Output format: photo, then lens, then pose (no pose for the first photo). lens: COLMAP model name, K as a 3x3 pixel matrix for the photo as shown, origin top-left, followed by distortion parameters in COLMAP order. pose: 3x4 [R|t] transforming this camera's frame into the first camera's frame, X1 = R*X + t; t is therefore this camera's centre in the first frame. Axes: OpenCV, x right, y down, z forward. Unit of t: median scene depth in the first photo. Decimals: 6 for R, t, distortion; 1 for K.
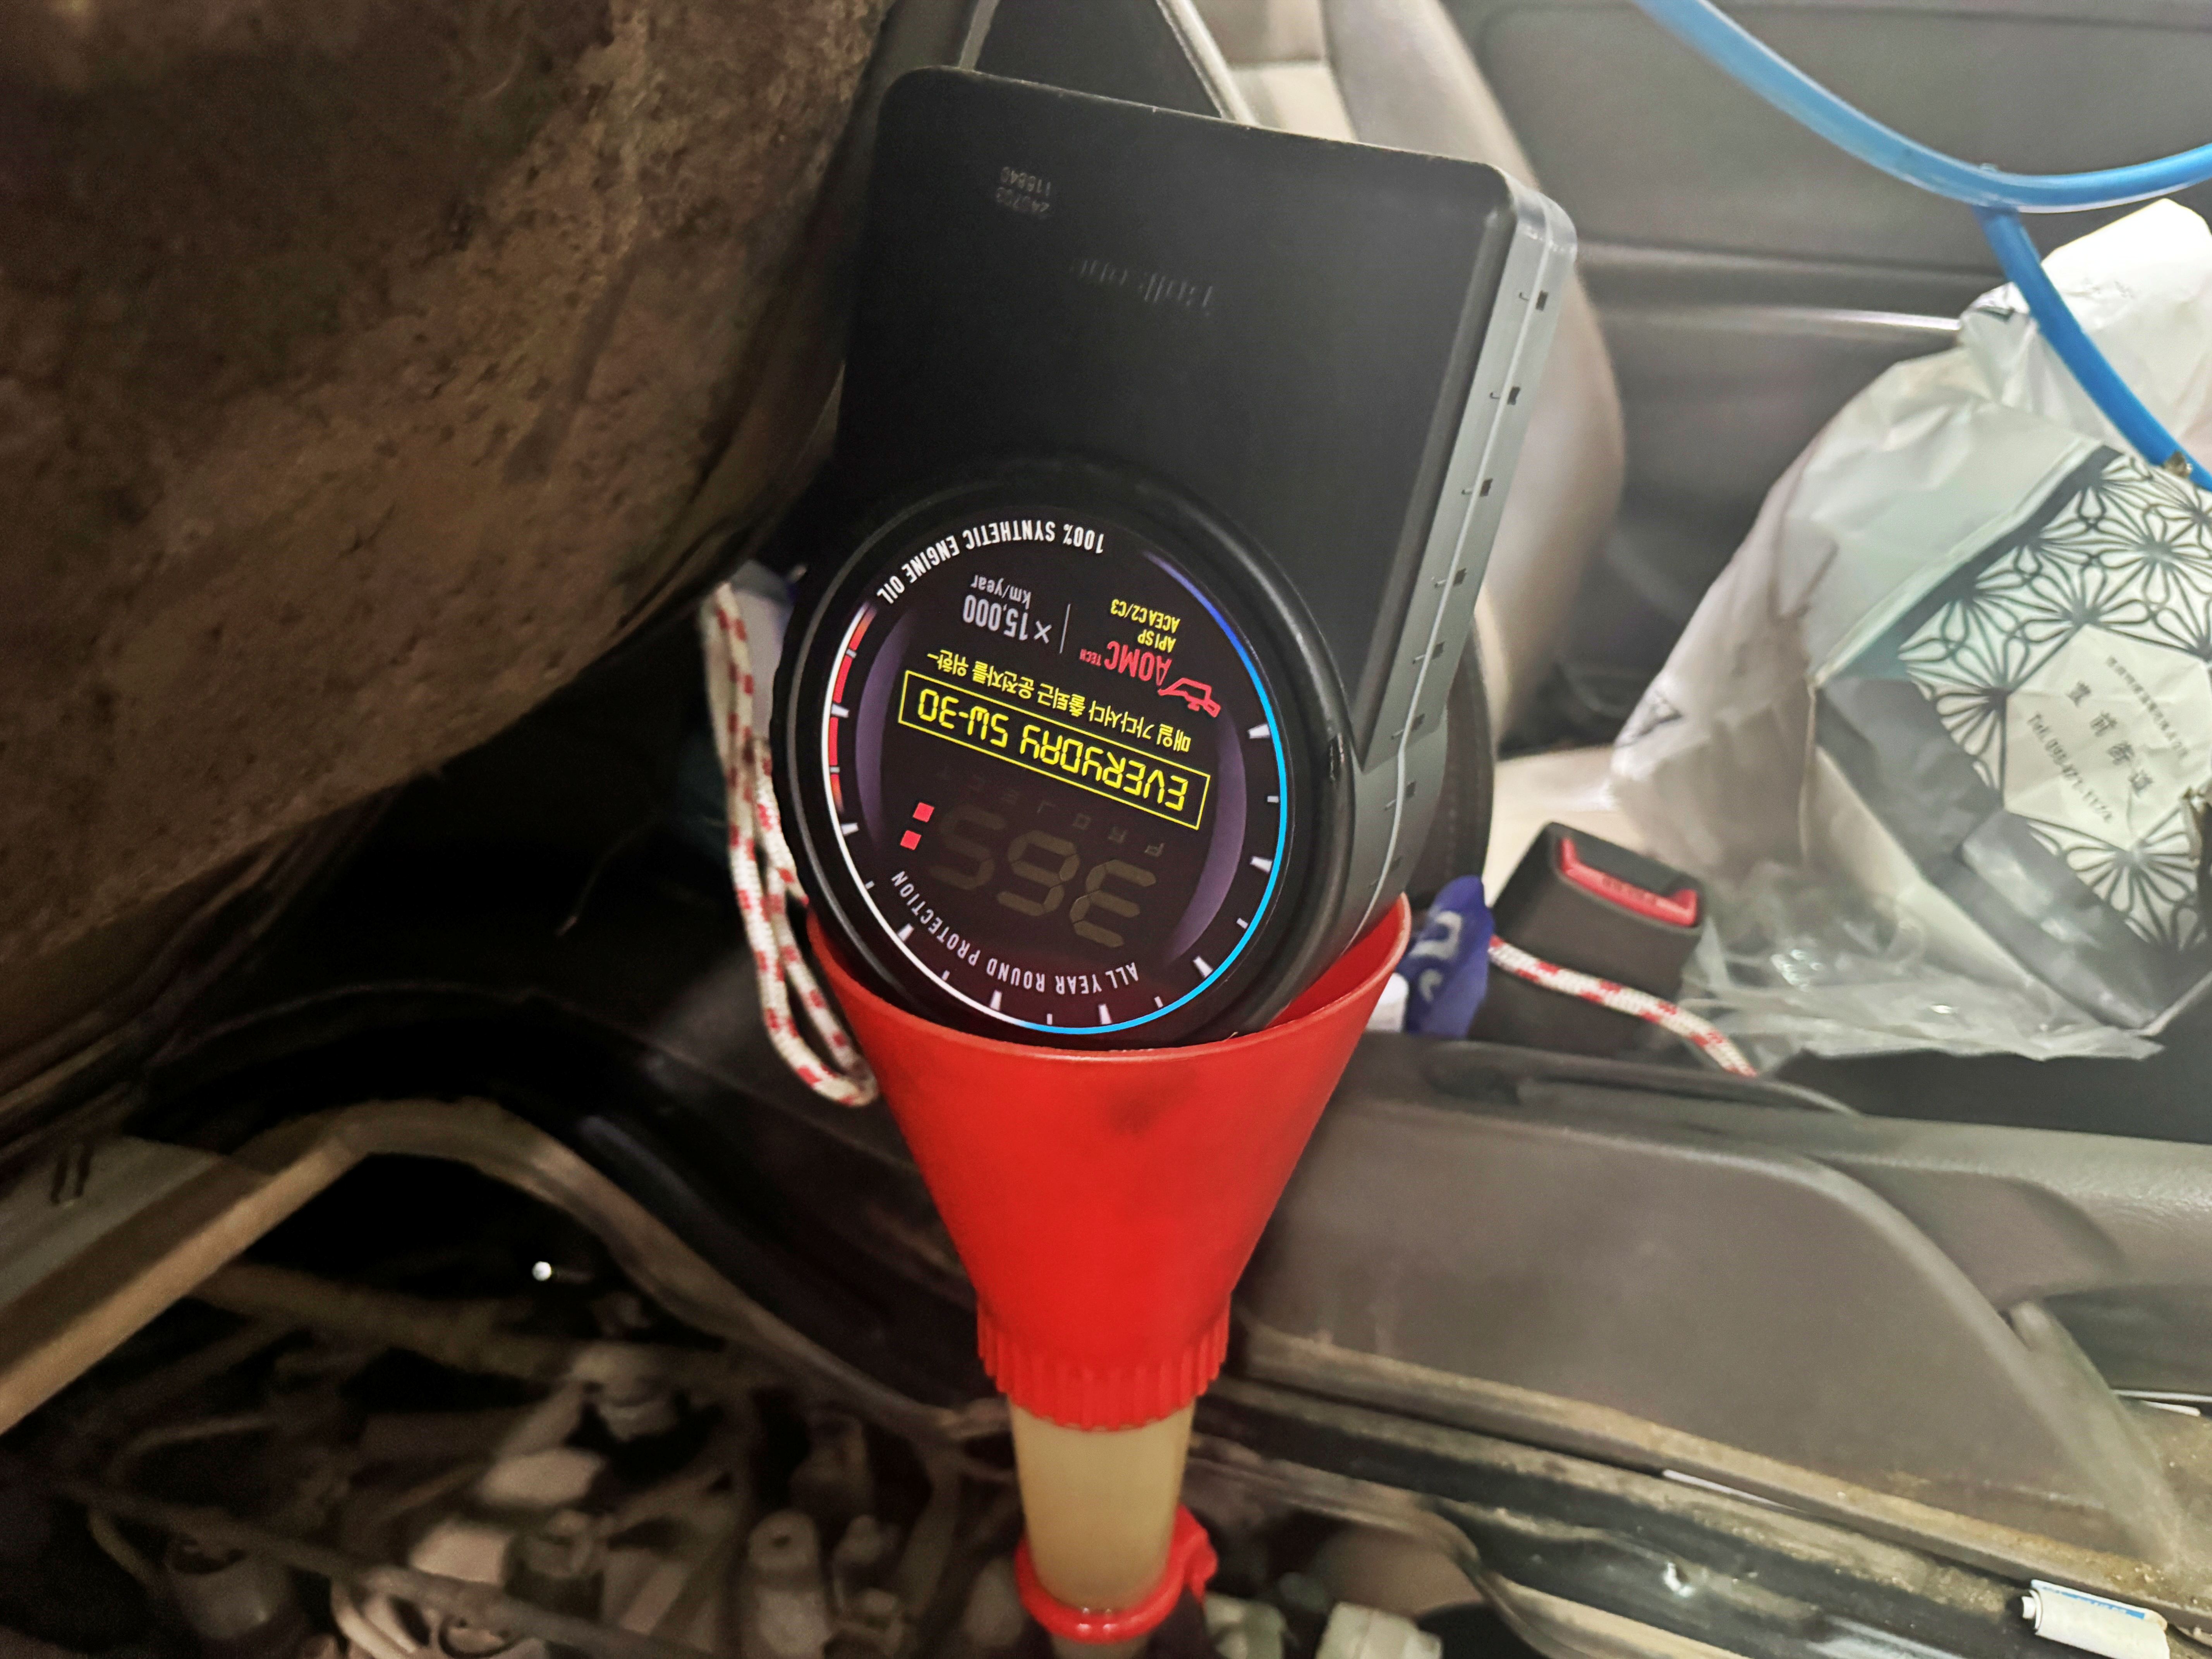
lens RADIAL K [[1525.7, 0, 1111.0], [0, 1525.7, 794.9], [0, 0, 1]] dist [-0.053033, 0.033566]
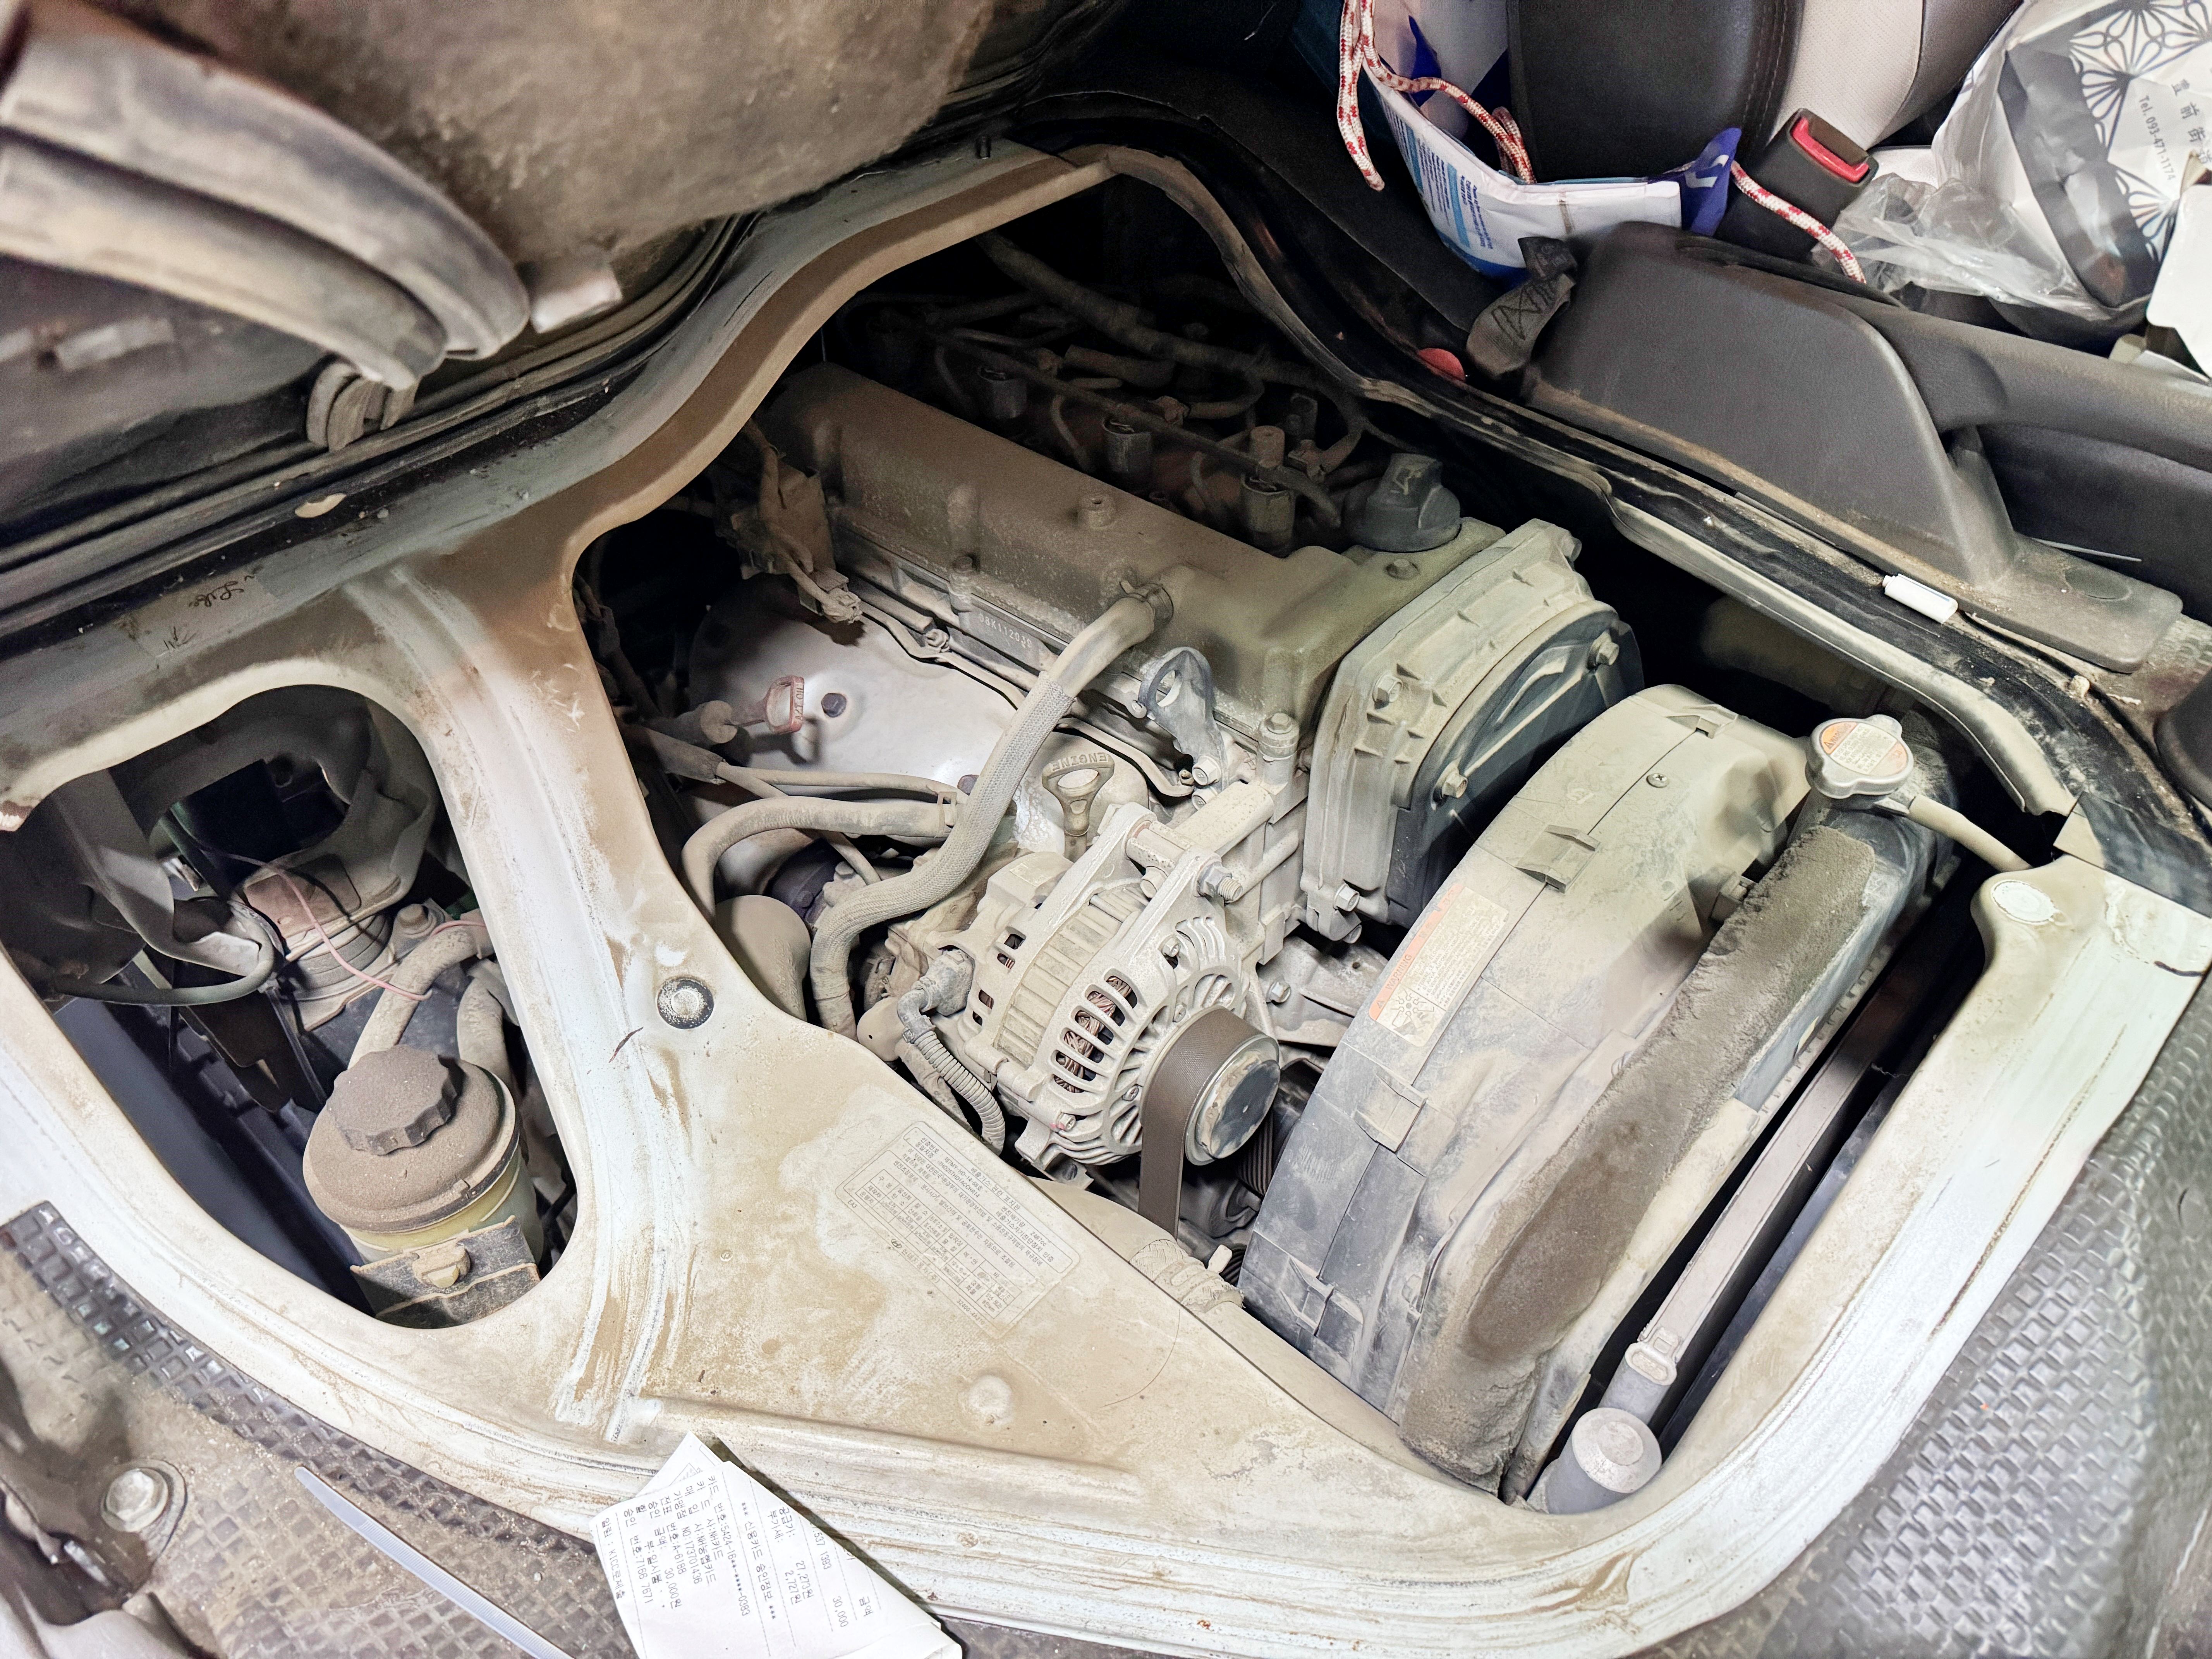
lens RADIAL K [[1503.6, 0, 1106.0], [0, 1503.6, 829.5], [0, 0, 1]] dist [-0.010317, -0.009319]
pose [[0.922812, 0.301973, -0.239228, 0.219899], [-0.192299, 0.899131, 0.393173, 0.239906], [0.333825, -0.316821, 0.887798, -1.005990]]
